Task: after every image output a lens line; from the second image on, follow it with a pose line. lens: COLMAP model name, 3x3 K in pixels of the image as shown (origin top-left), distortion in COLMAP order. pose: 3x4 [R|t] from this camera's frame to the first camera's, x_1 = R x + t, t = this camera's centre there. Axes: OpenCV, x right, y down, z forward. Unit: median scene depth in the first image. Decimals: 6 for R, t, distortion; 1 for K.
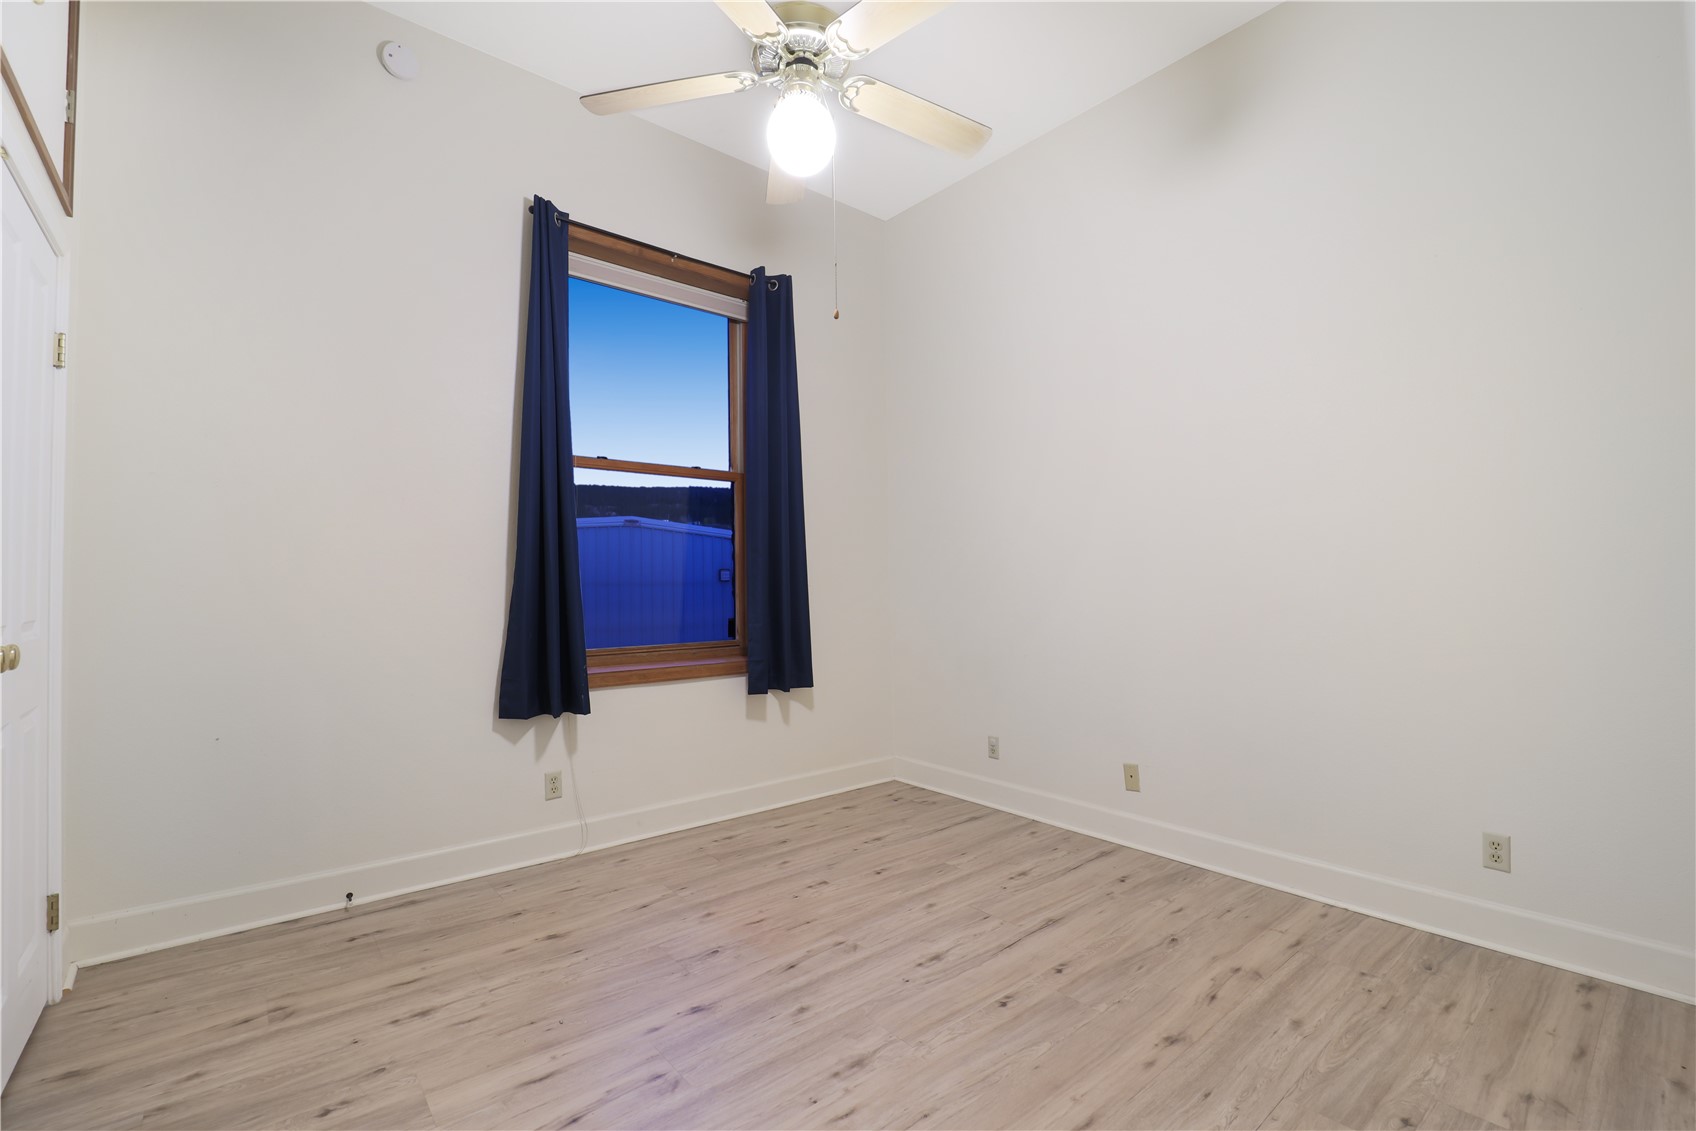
lens RADIAL K [[755.5, 0, 846.3], [0, 755.5, 567.1], [0, 0, 1]] dist [-0.021609, -0.000149]
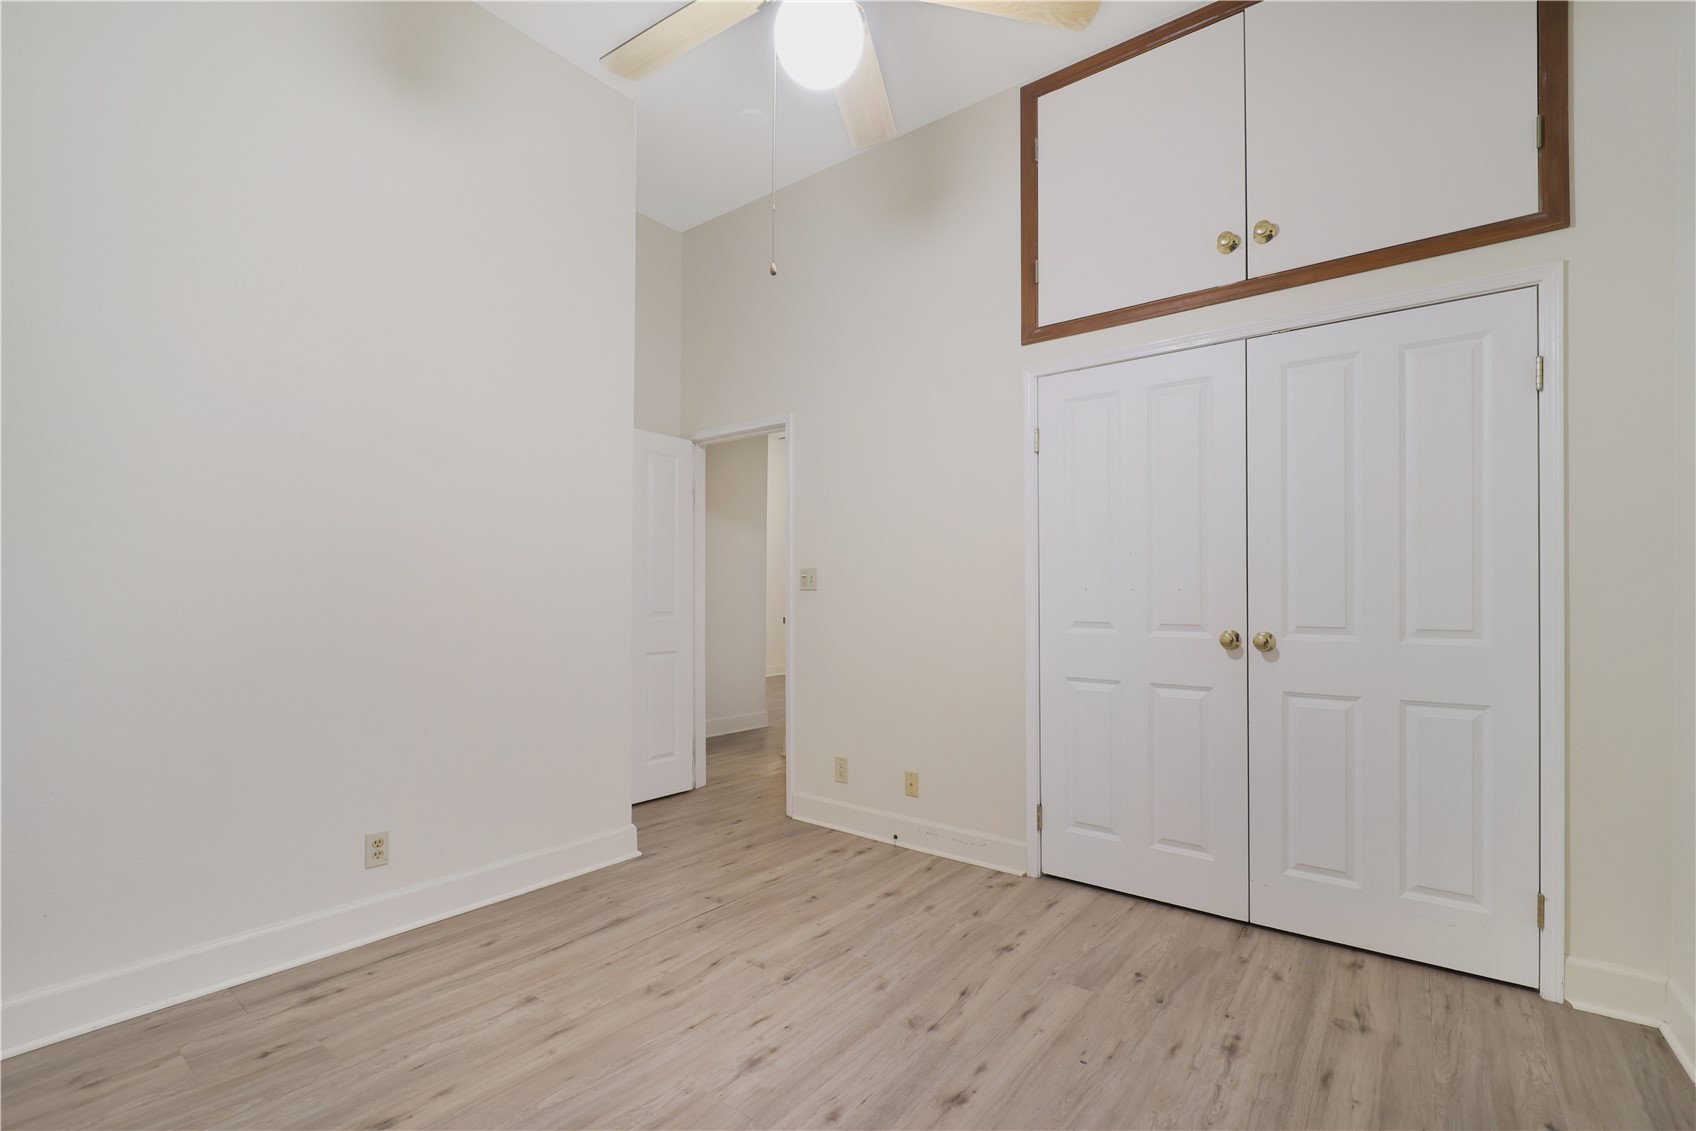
lens RADIAL K [[755.5, 0, 850.4], [0, 755.5, 579.8], [0, 0, 1]] dist [-0.021609, -0.000149]
pose [[-0.974179, -0.008970, -0.225601, 0.119367], [0.000412, 0.999138, -0.041505, 0.056479], [0.225779, -0.040526, -0.973335, 1.986784]]
